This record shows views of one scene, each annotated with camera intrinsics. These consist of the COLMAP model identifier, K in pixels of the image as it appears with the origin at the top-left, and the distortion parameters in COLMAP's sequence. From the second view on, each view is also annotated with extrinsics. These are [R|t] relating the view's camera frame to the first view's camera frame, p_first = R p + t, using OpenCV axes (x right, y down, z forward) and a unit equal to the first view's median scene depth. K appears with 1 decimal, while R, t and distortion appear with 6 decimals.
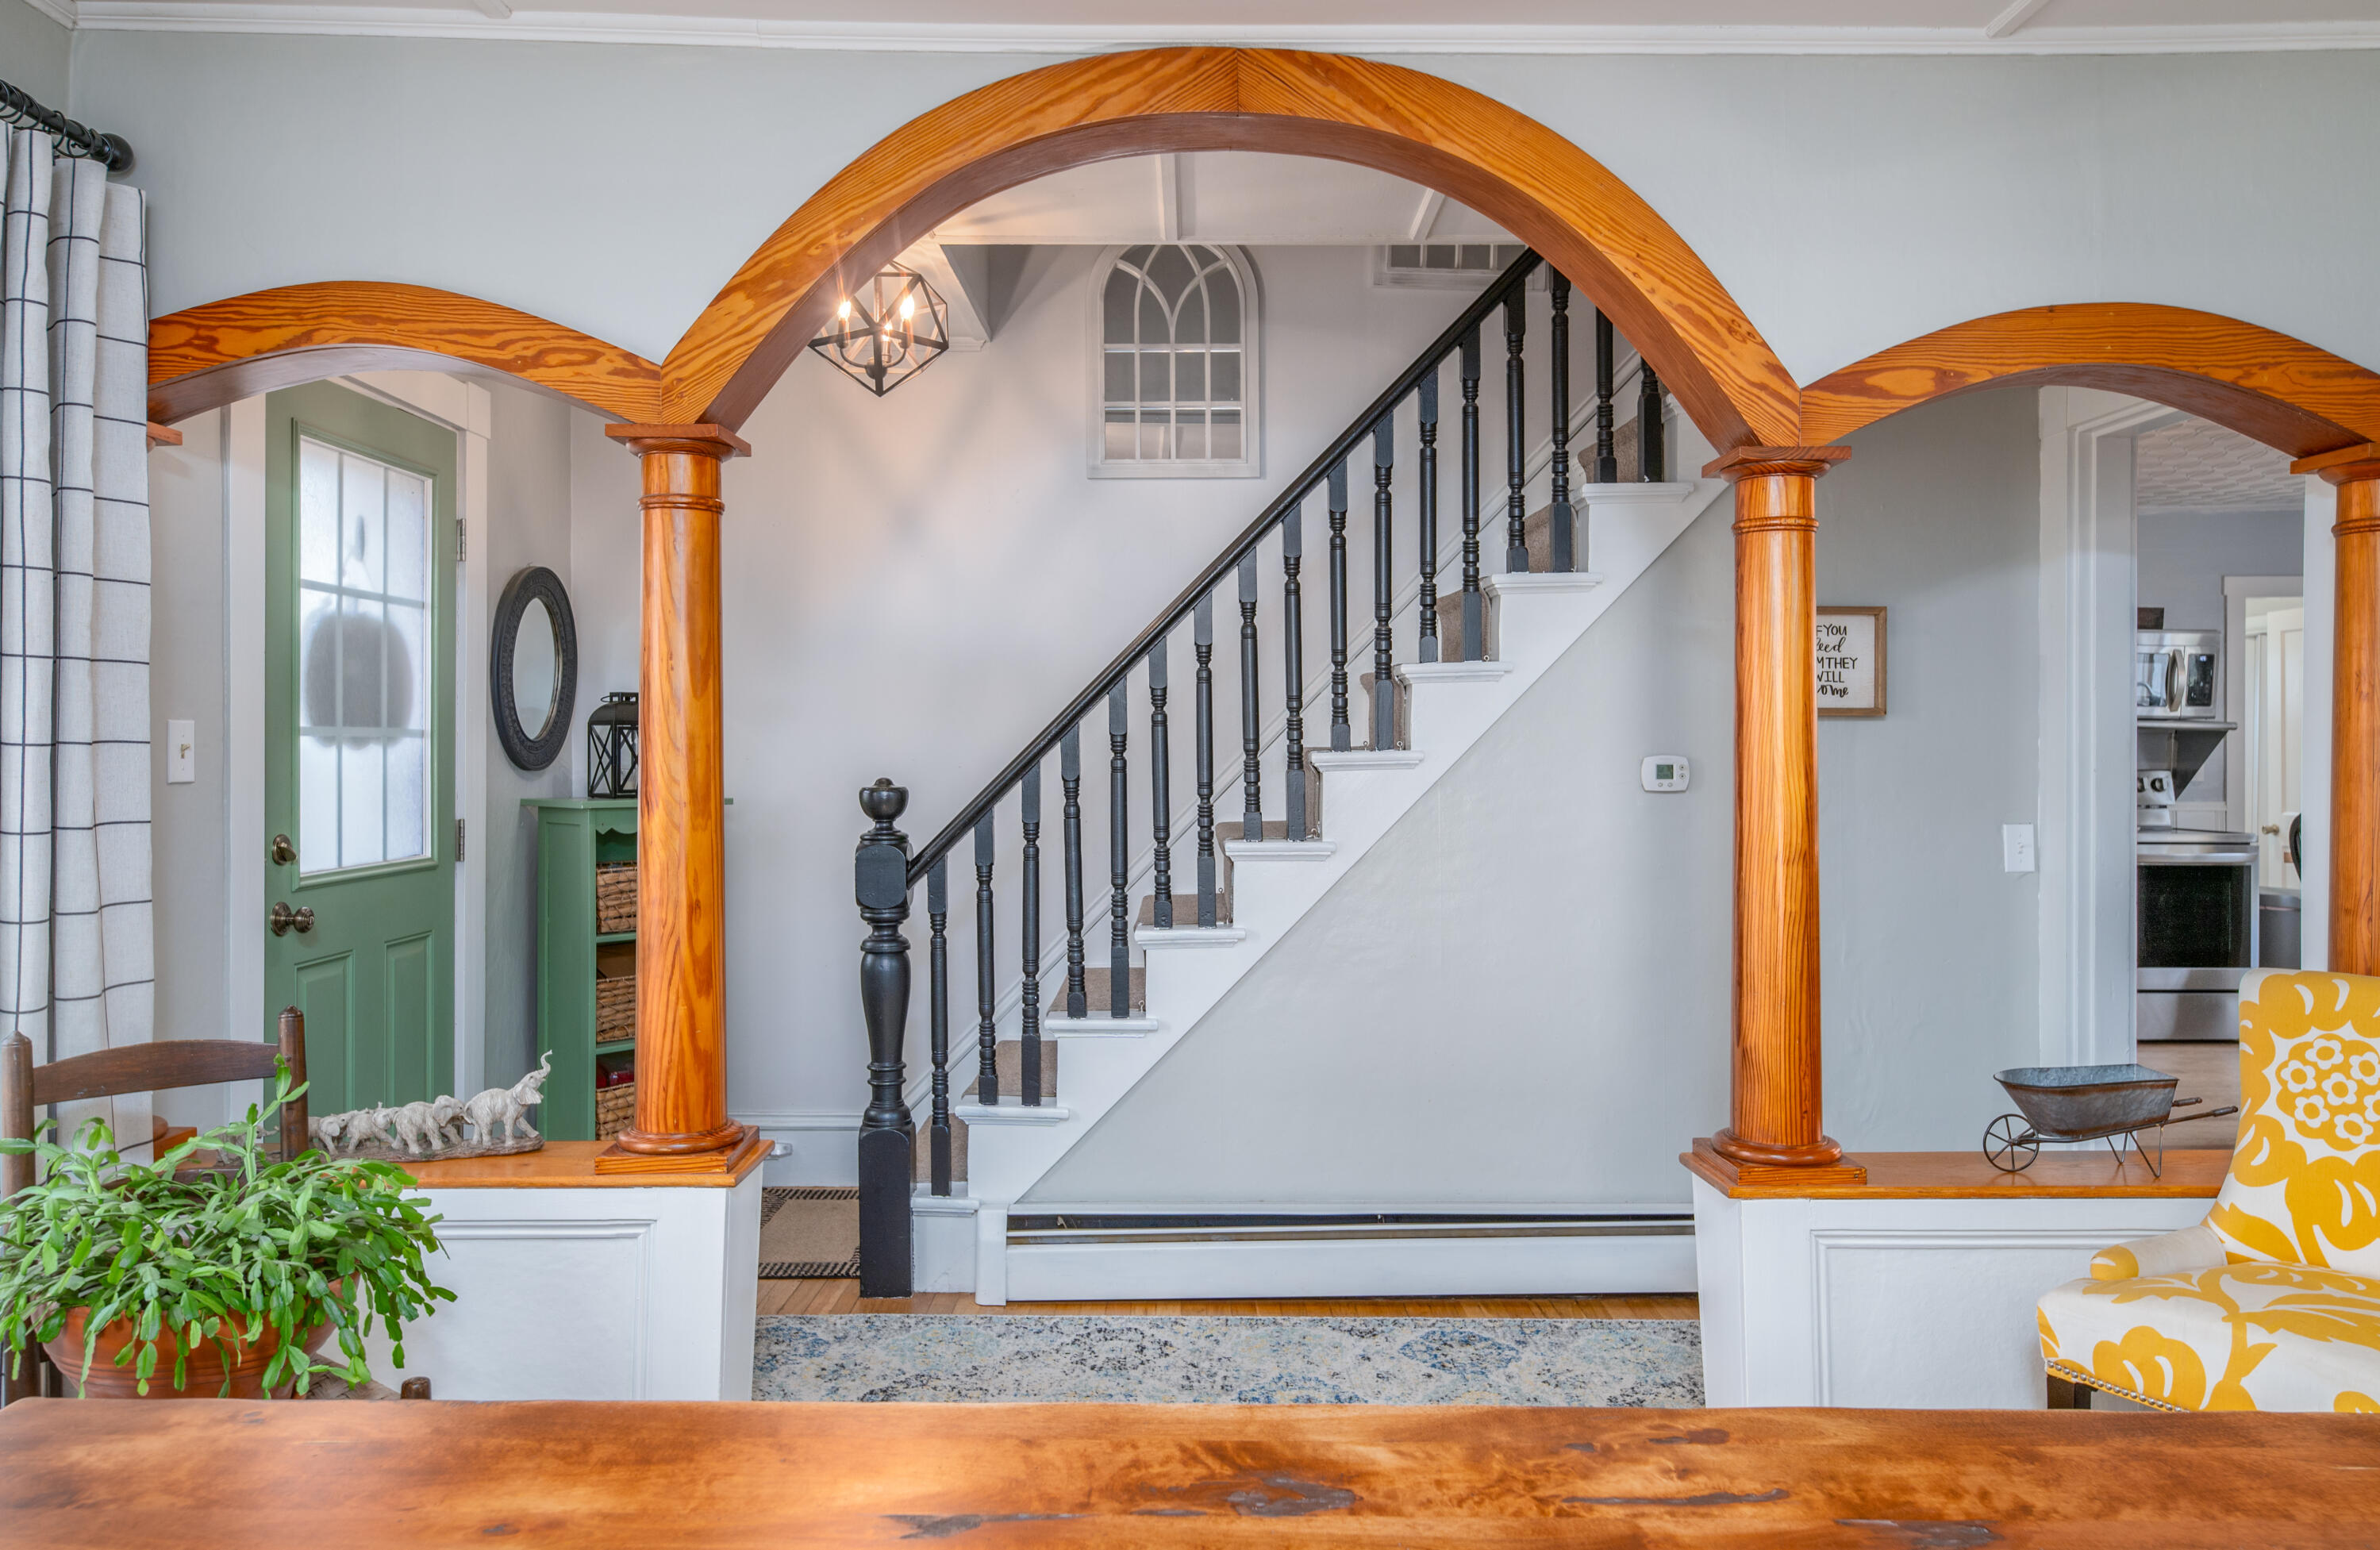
lens RADIAL K [[1596.8, 0, 1207.8], [0, 1596.8, 747.5], [0, 0, 1]] dist [0.016651, -0.003324]
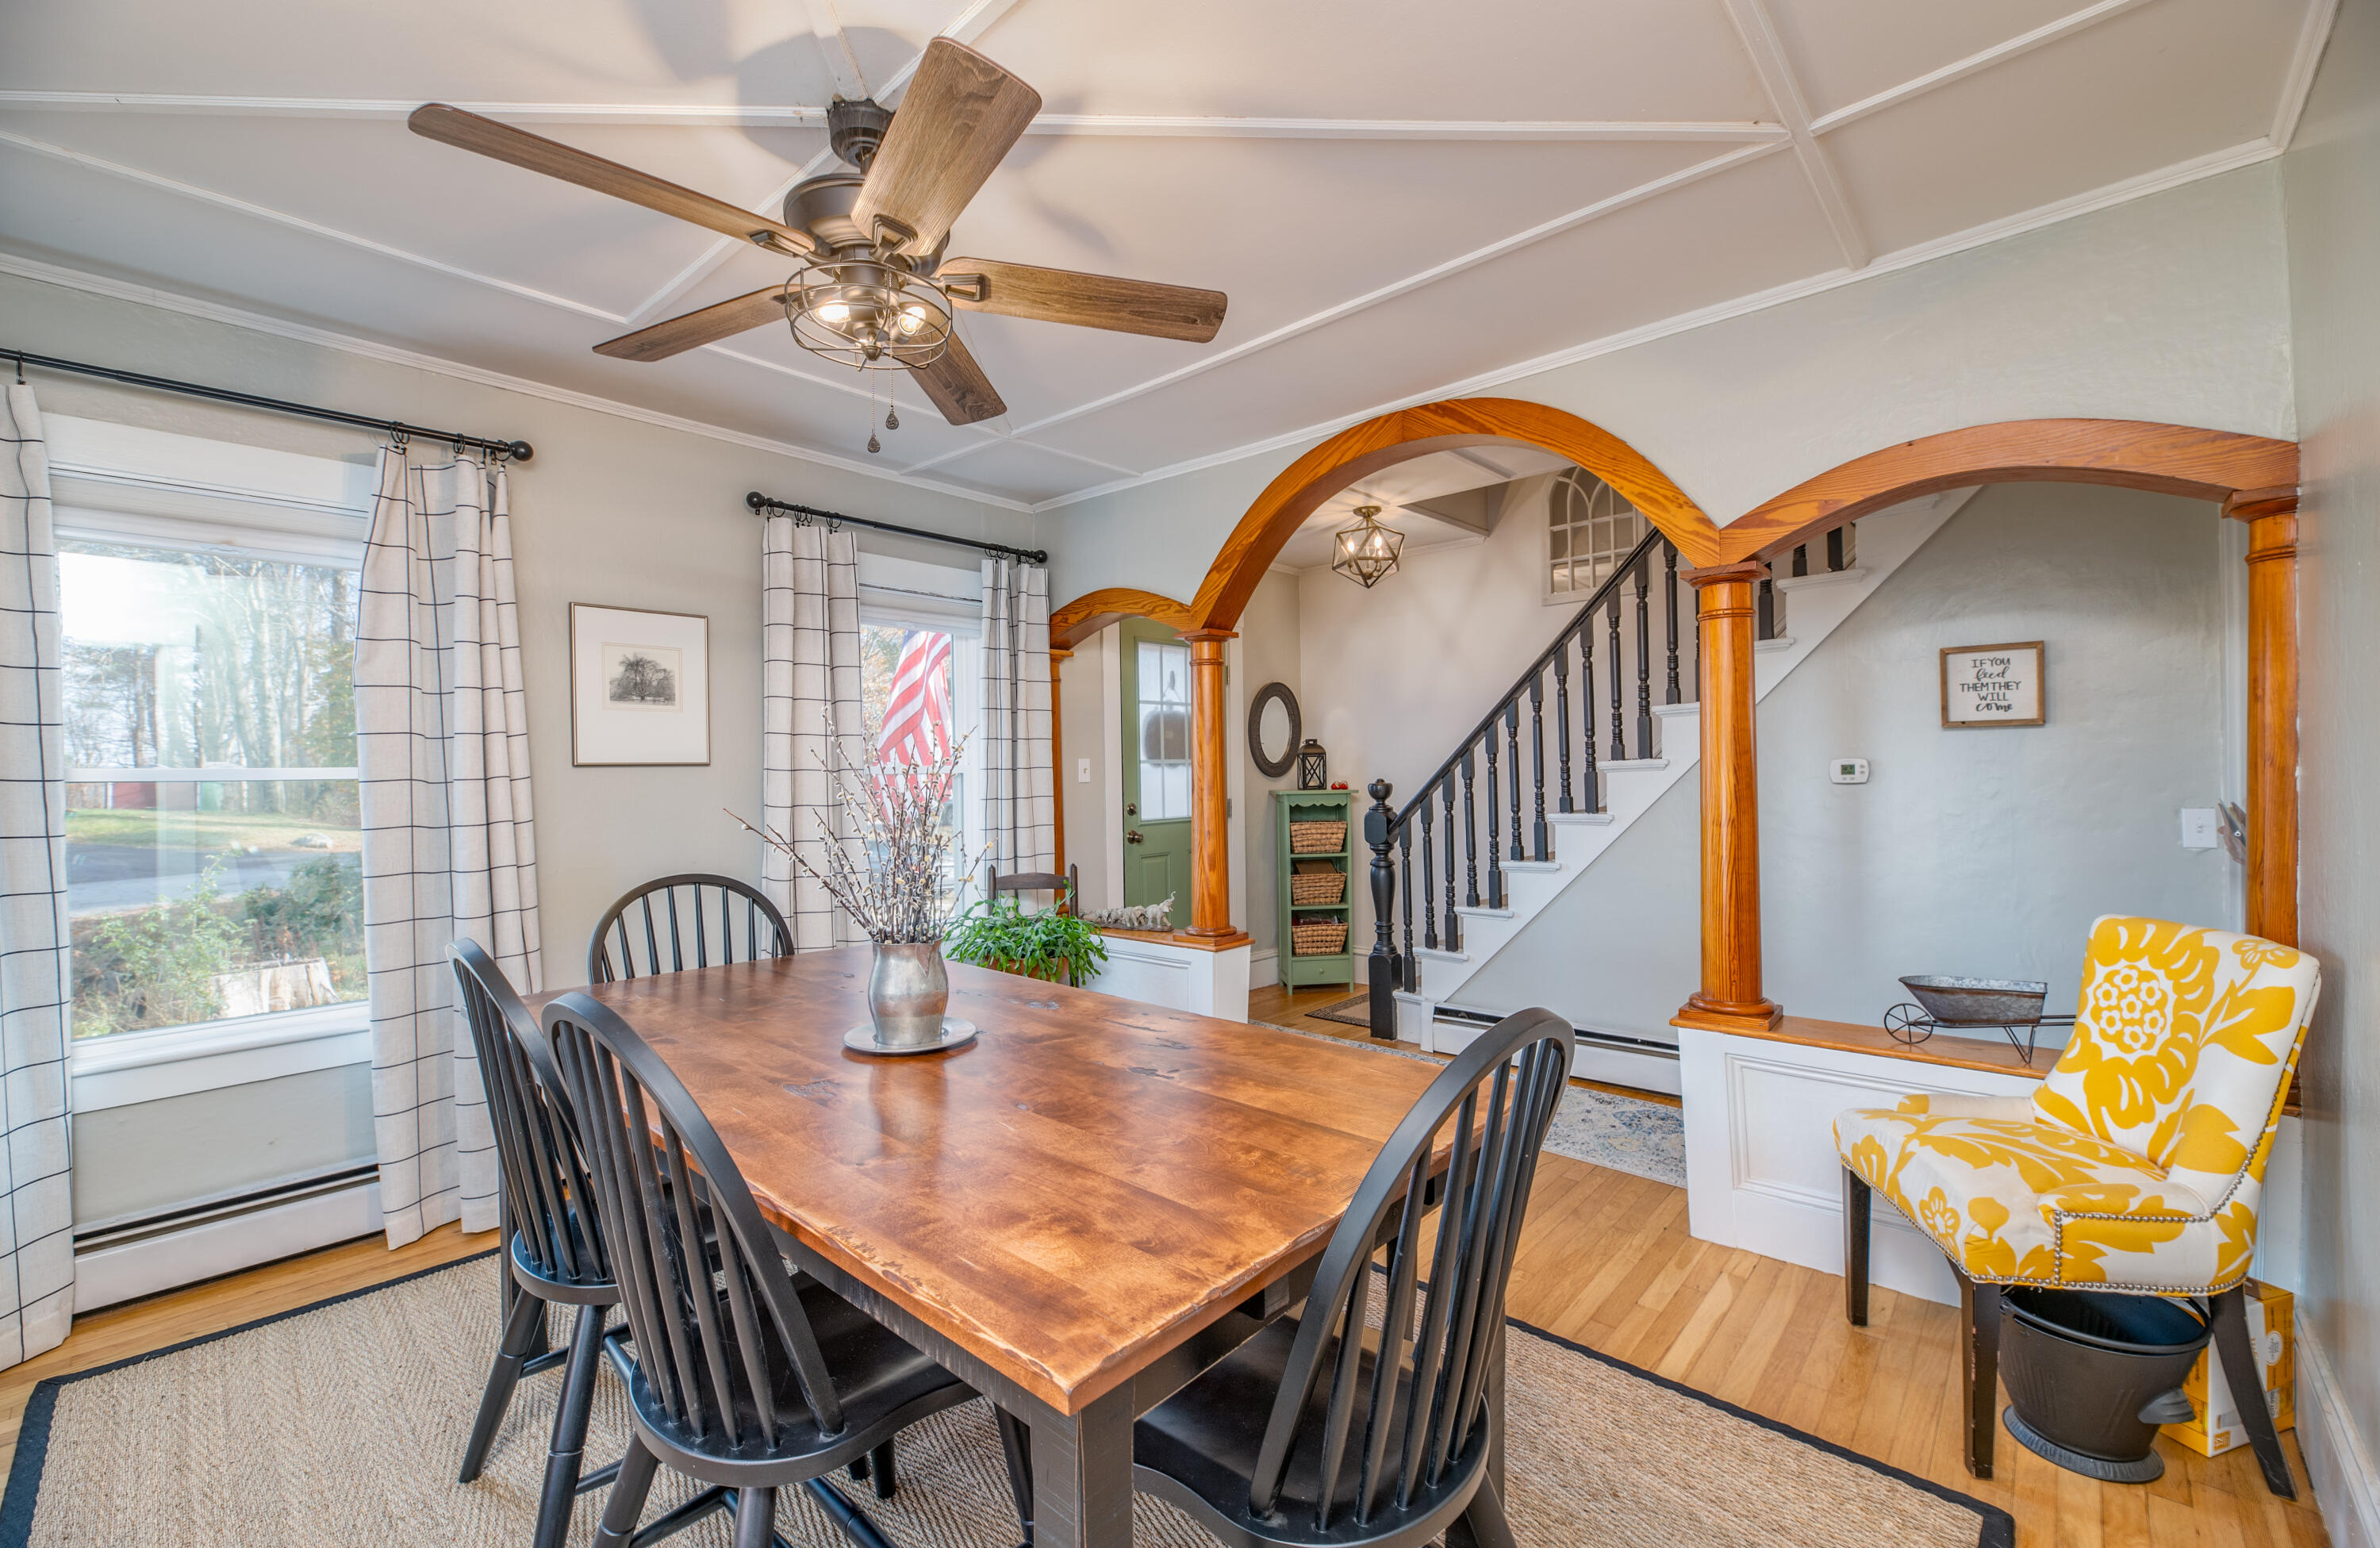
lens RADIAL K [[985.2, 0, 1190.0], [0, 985.2, 774.0], [0, 0, 1]] dist [-0.001420, -0.000942]
pose [[0.737223, -0.012171, -0.675540, 0.495460], [0.018874, 0.999819, 0.002584, 0.006108], [0.675386, -0.014655, 0.737319, -0.067459]]
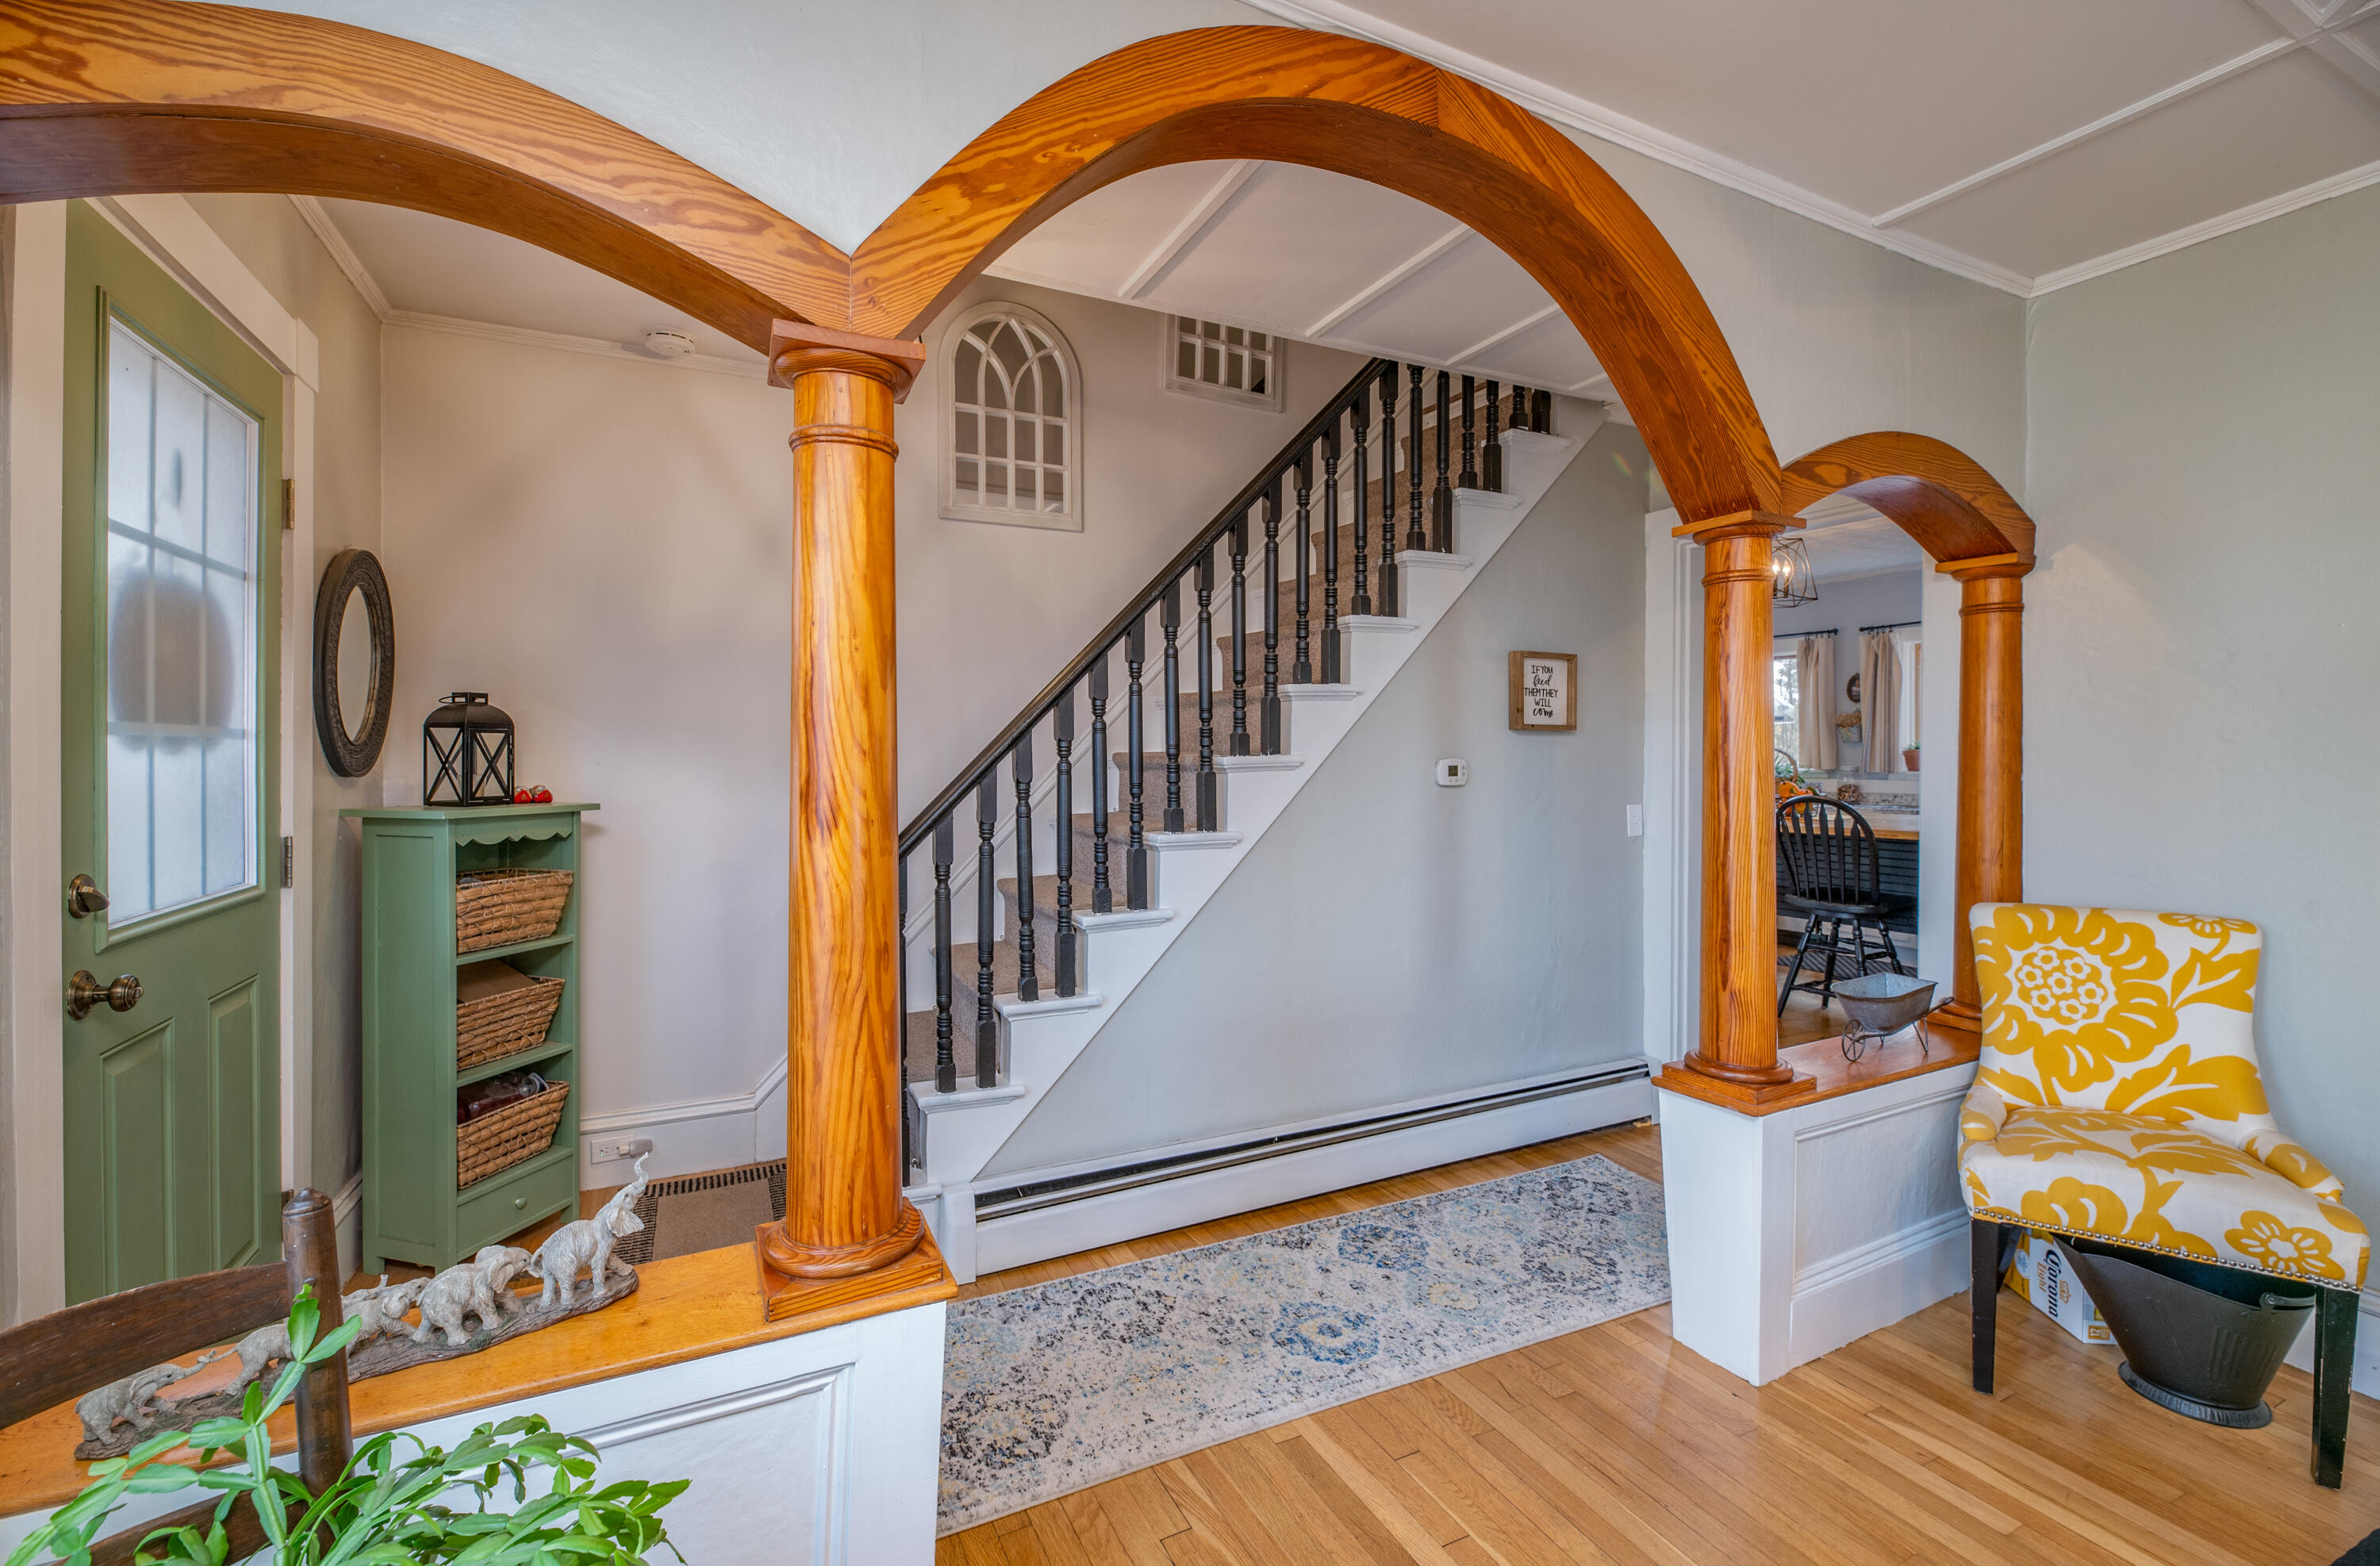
lens RADIAL K [[1001.9, 0, 1180.9], [0, 1001.9, 759.4], [0, 0, 1]] dist [0.001261, -0.004896]
pose [[0.903966, -0.001739, 0.427600, -0.307130], [-0.000826, 0.999983, 0.005813, 0.000933], [-0.427603, -0.005608, 0.903949, 0.374334]]
